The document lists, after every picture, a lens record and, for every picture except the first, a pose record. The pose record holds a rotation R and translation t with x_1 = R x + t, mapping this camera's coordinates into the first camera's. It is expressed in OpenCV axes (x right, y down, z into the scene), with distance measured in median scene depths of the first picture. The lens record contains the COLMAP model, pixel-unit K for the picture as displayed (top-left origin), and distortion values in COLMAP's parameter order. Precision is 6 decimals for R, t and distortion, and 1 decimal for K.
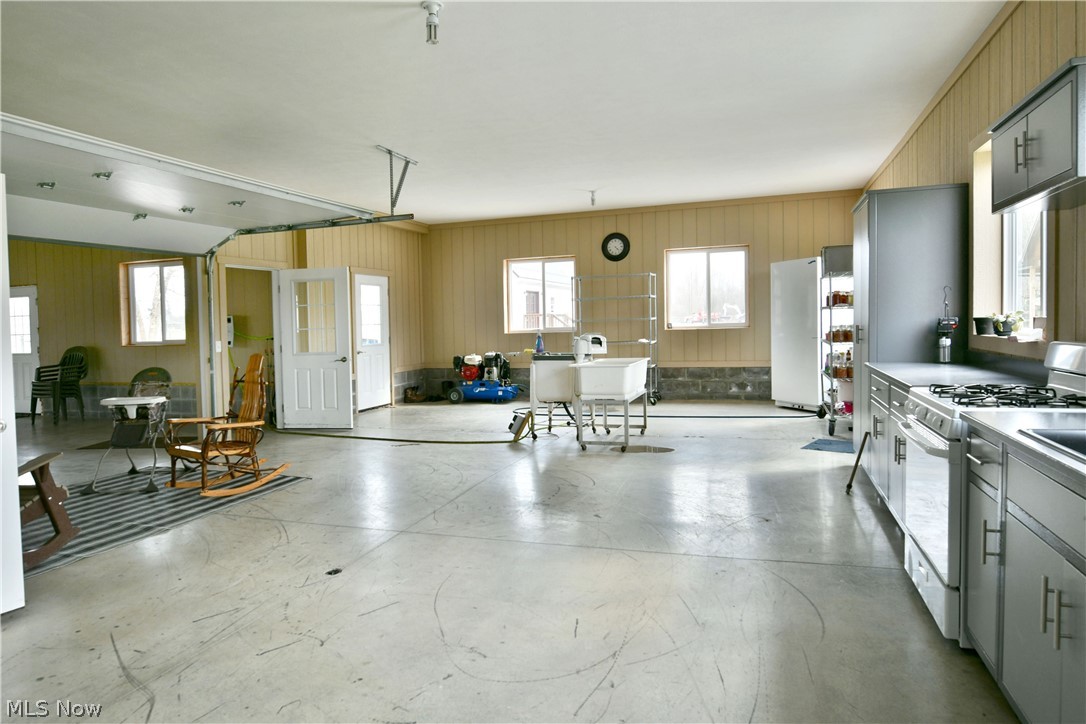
lens RADIAL K [[655.2, 0, 537.0], [0, 655.2, 358.2], [0, 0, 1]] dist [-0.013266, -0.005775]
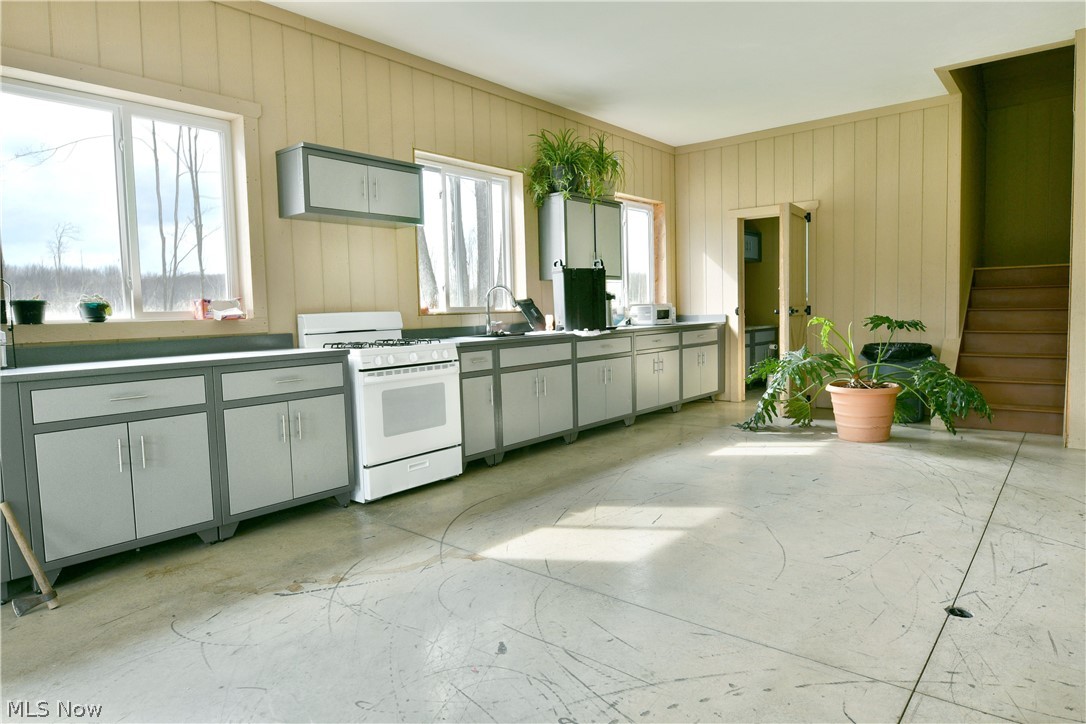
lens RADIAL K [[655.2, 0, 537.0], [0, 655.2, 358.2], [0, 0, 1]] dist [-0.013266, -0.005775]
pose [[-0.930125, 0.026872, 0.366258, -0.185059], [0.073598, 0.990726, 0.114214, -0.057496], [-0.359792, 0.133189, -0.923477, 2.080045]]
